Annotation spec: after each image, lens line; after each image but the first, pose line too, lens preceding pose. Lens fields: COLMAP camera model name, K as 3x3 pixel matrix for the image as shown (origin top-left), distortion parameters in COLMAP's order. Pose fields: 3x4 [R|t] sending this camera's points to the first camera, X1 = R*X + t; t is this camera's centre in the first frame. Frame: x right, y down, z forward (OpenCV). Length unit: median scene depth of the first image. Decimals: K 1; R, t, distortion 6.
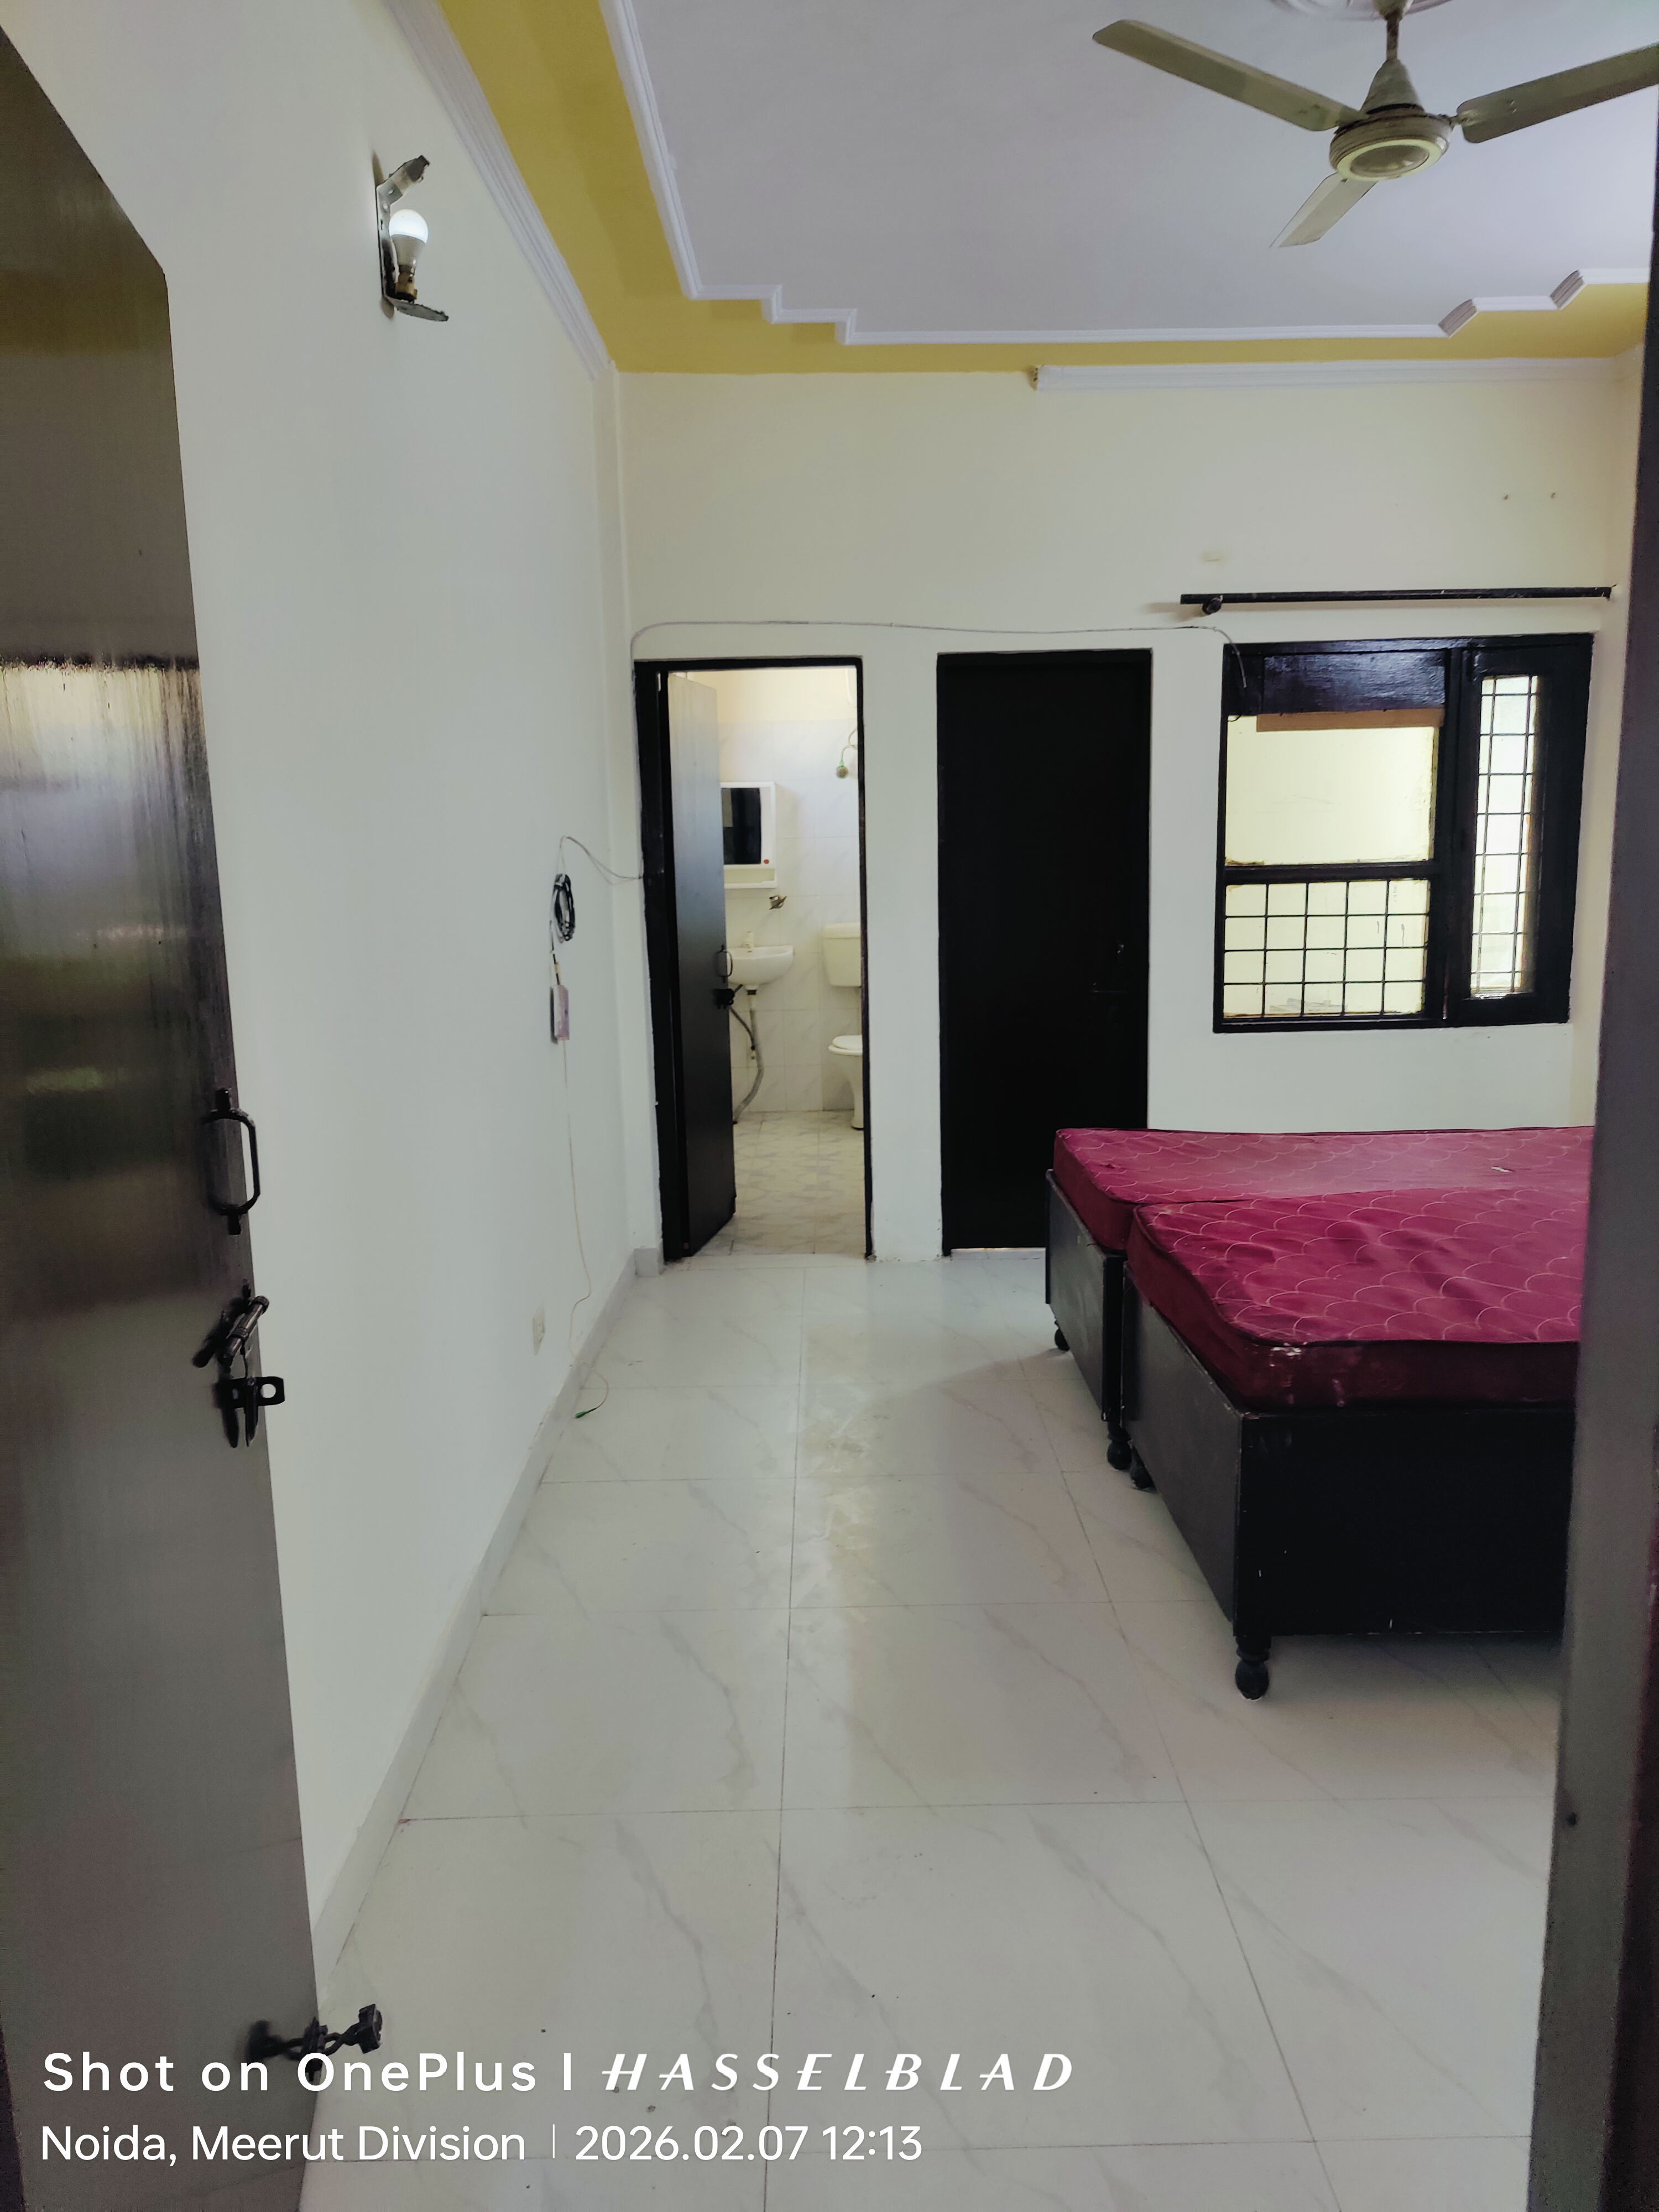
lens RADIAL K [[1550.7, 0, 829.5], [0, 1550.7, 1106.0], [0, 0, 1]] dist [0.042134, -0.018121]
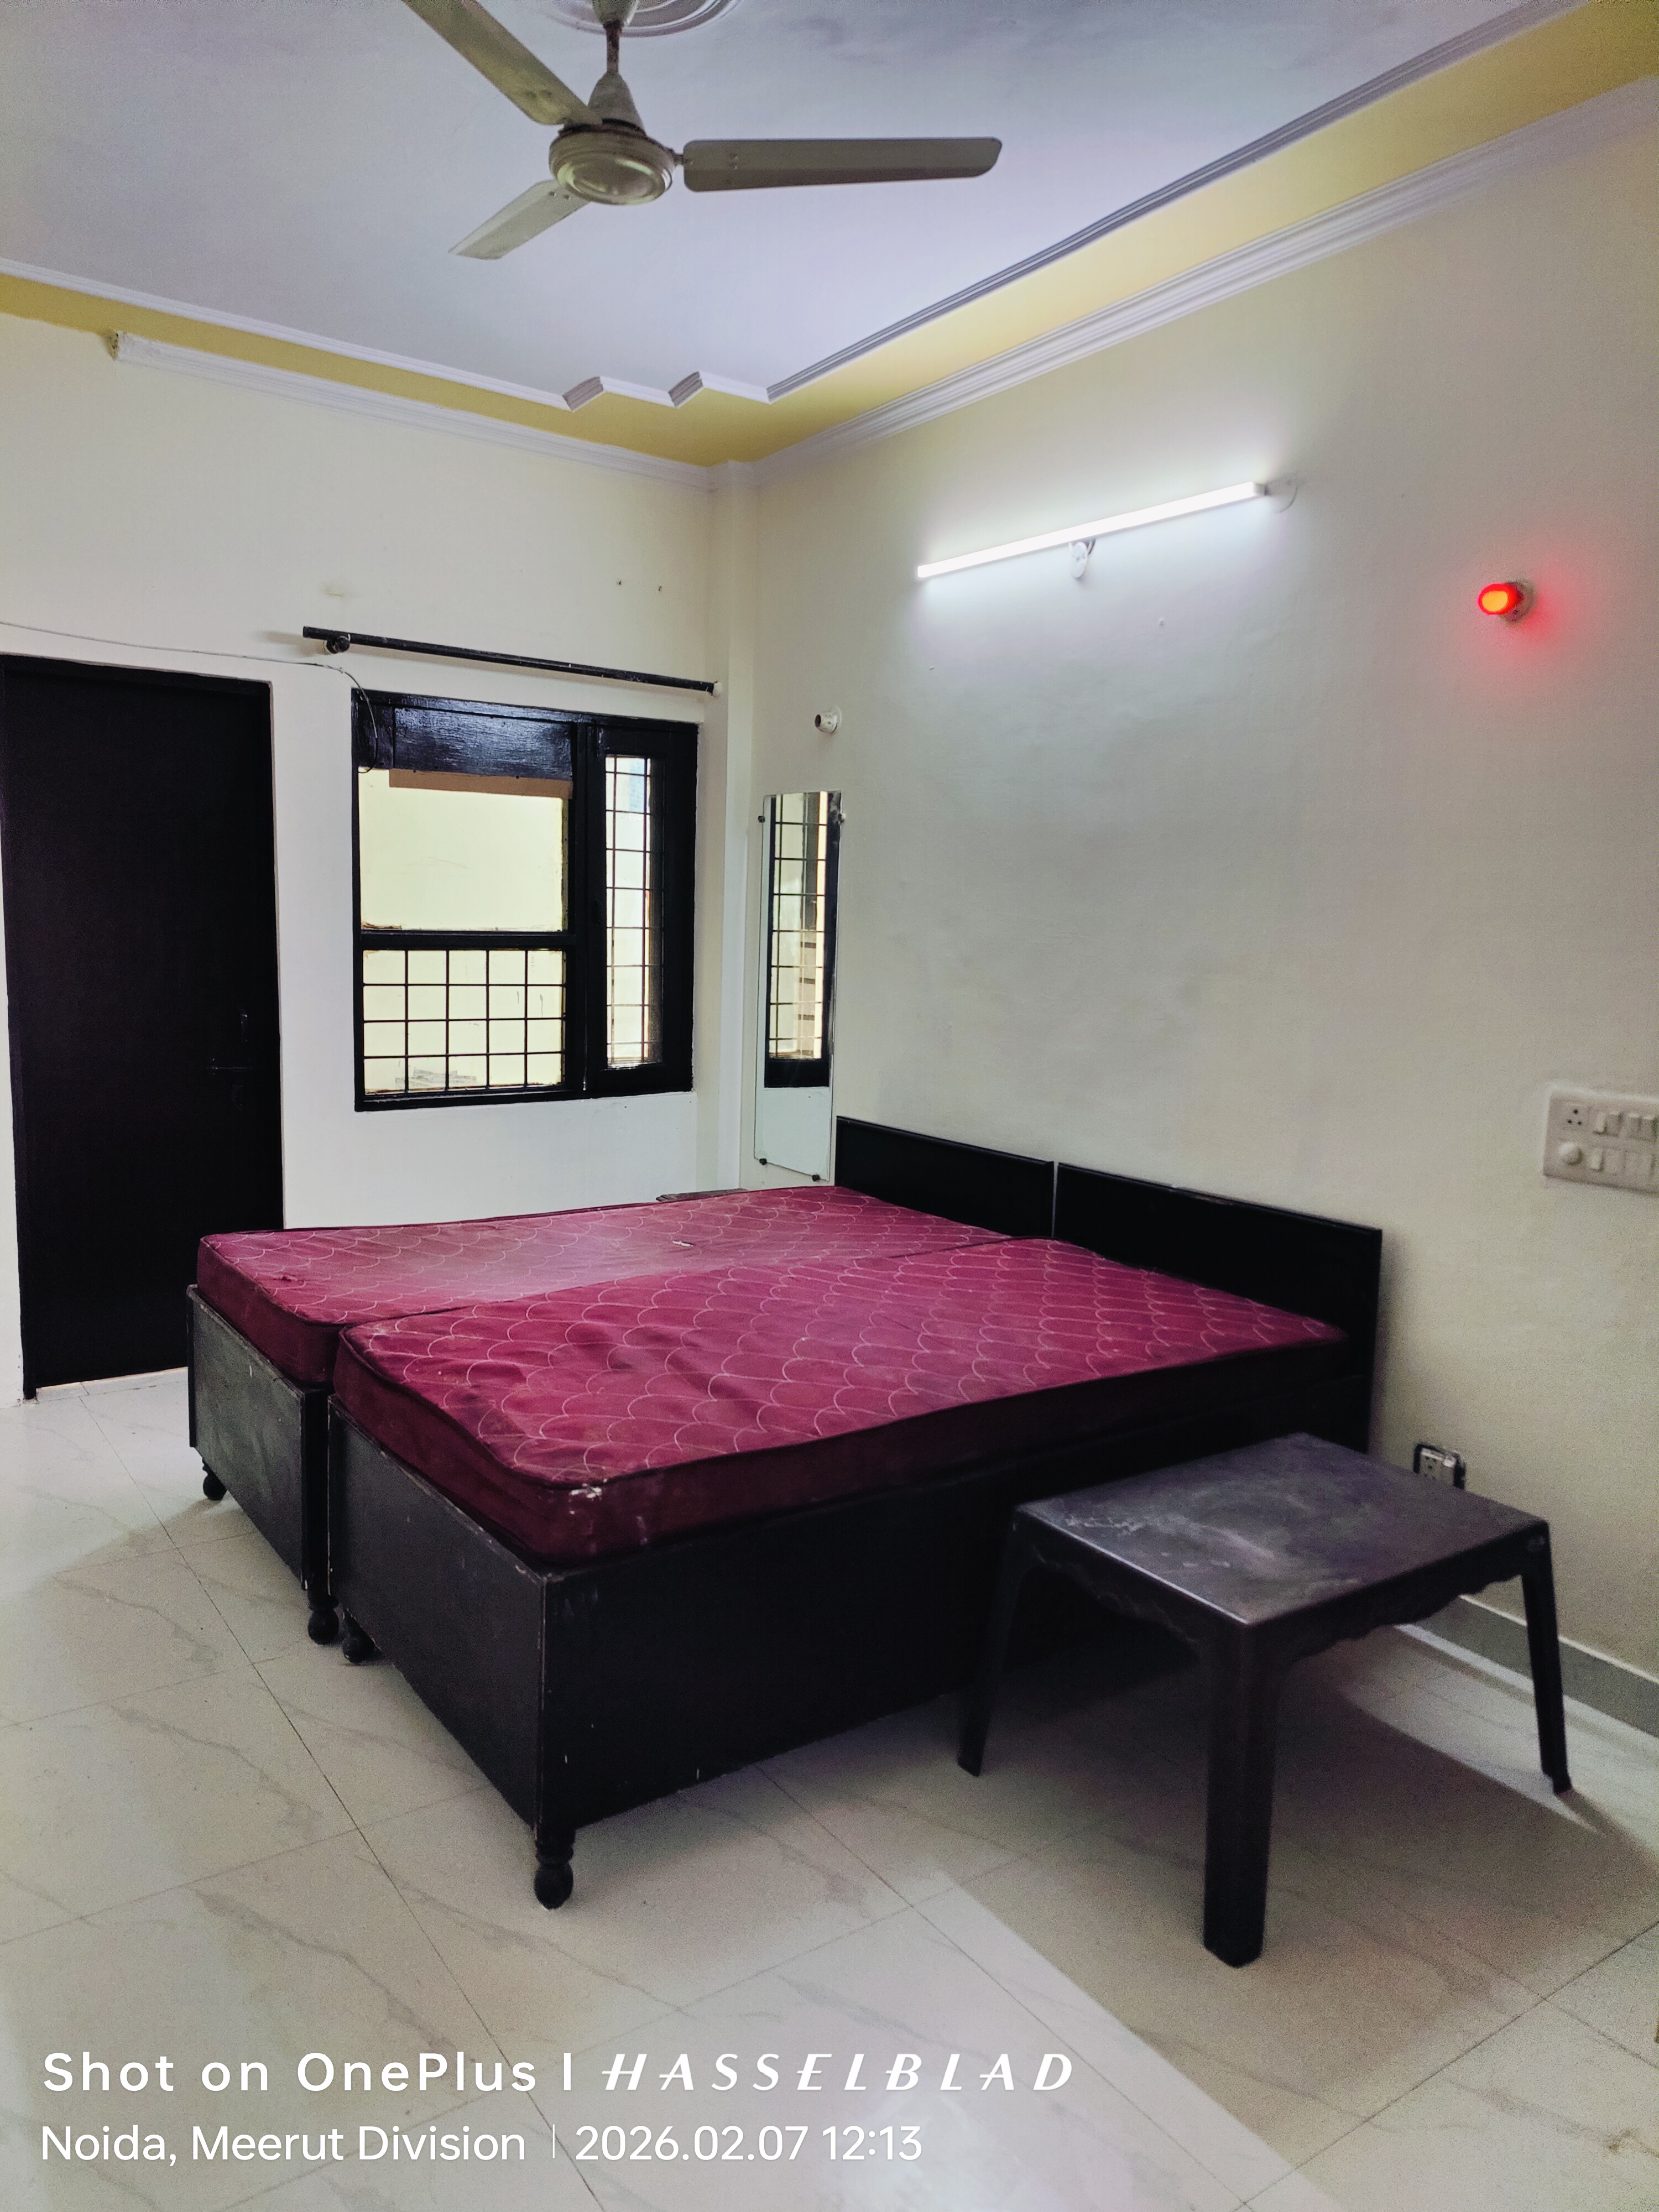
lens RADIAL K [[1550.7, 0, 829.5], [0, 1550.7, 1106.0], [0, 0, 1]] dist [0.042134, -0.018121]
pose [[0.826349, -0.030369, 0.562339, -0.038723], [0.052510, 0.998350, -0.023247, -0.015757], [-0.560705, 0.048739, 0.826580, 0.100358]]
